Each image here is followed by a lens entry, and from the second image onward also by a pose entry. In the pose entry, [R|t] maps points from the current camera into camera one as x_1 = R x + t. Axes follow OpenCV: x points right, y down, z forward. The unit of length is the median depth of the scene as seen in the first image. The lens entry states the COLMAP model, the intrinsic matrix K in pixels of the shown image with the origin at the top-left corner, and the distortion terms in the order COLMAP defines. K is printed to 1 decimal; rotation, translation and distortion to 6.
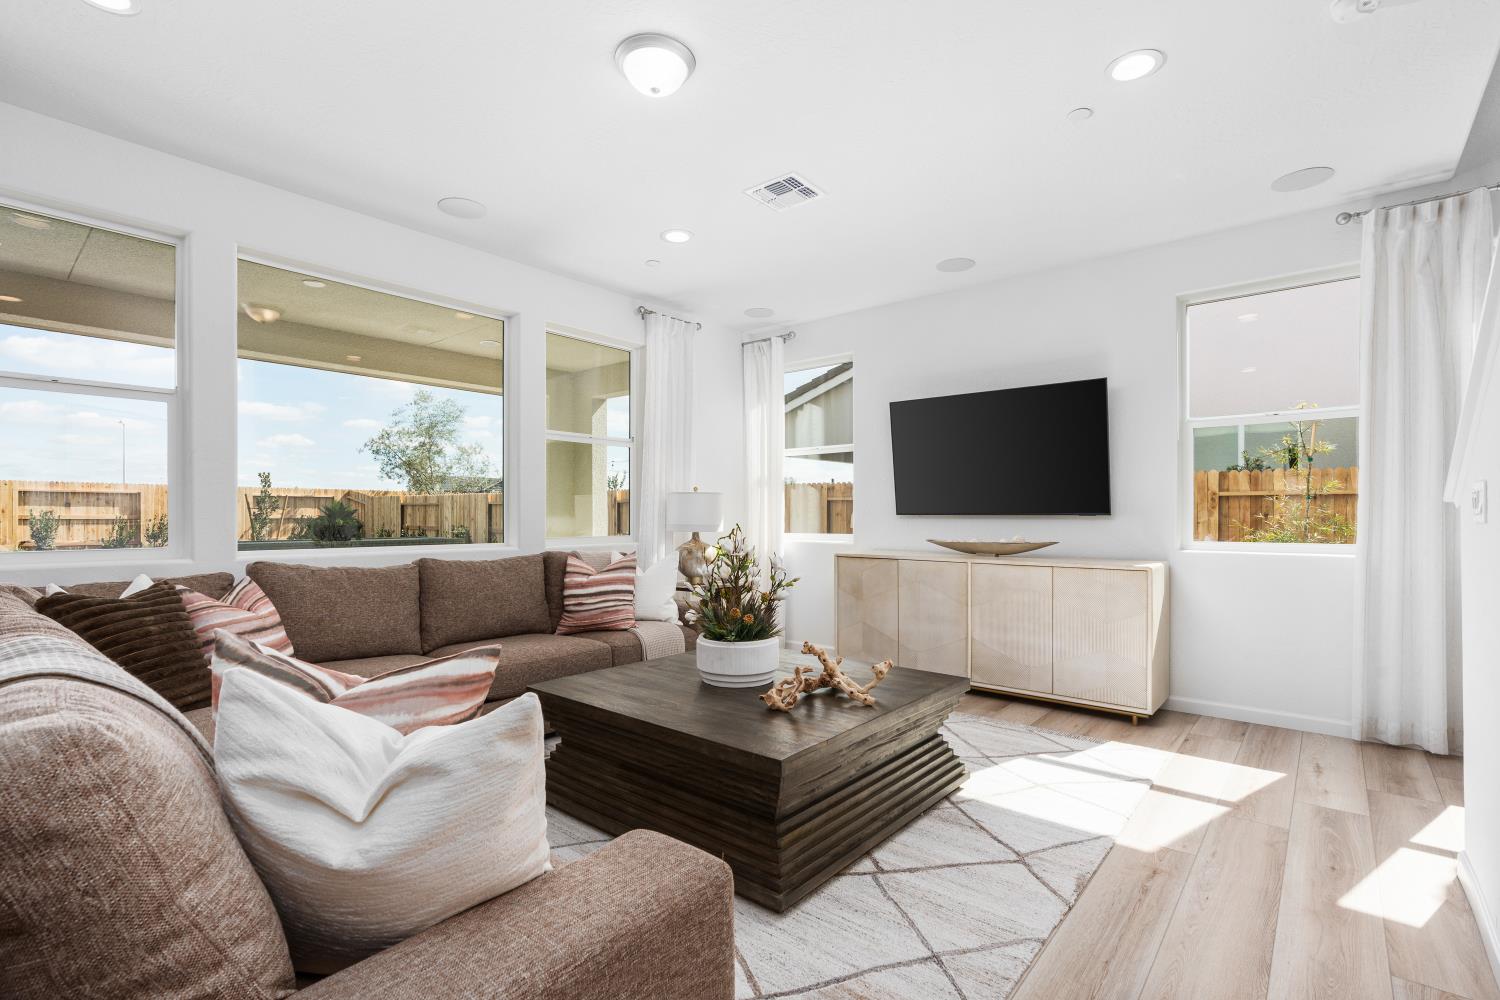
lens RADIAL K [[687.4, 0, 752.9], [0, 687.4, 510.7], [0, 0, 1]] dist [-0.005239, 0.000259]
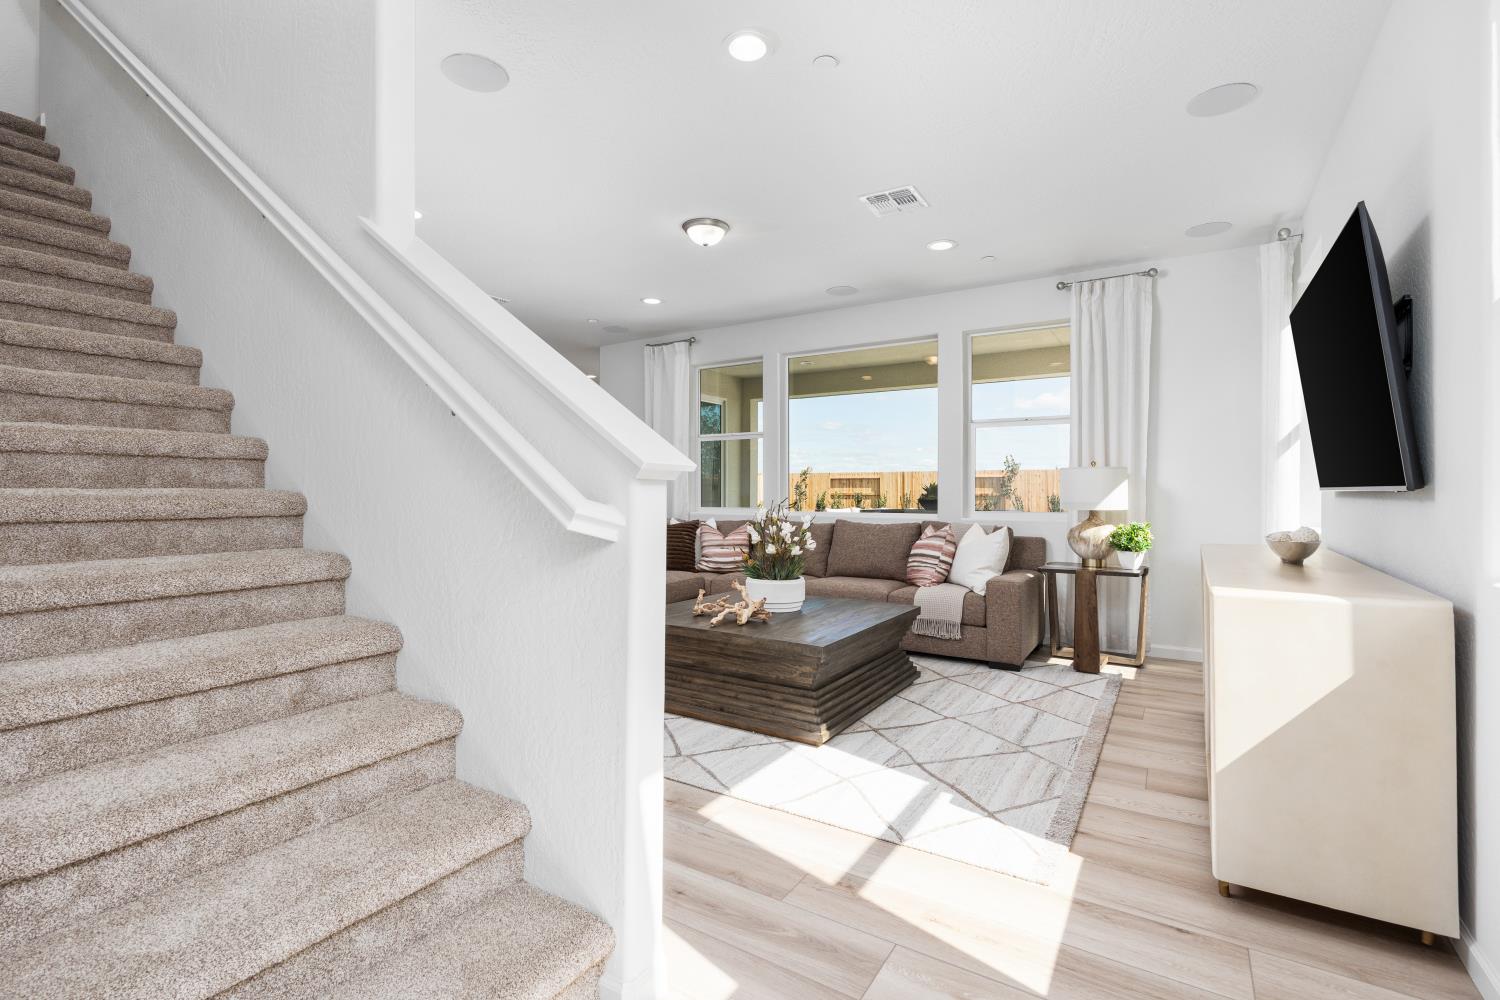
lens RADIAL K [[687.4, 0, 758.0], [0, 687.4, 495.1], [0, 0, 1]] dist [-0.005239, 0.000259]
pose [[0.136857, 0.008264, -0.990556, 1.165796], [0.013644, 0.999855, 0.010227, -0.006827], [0.990497, -0.014915, 0.136724, 0.653364]]
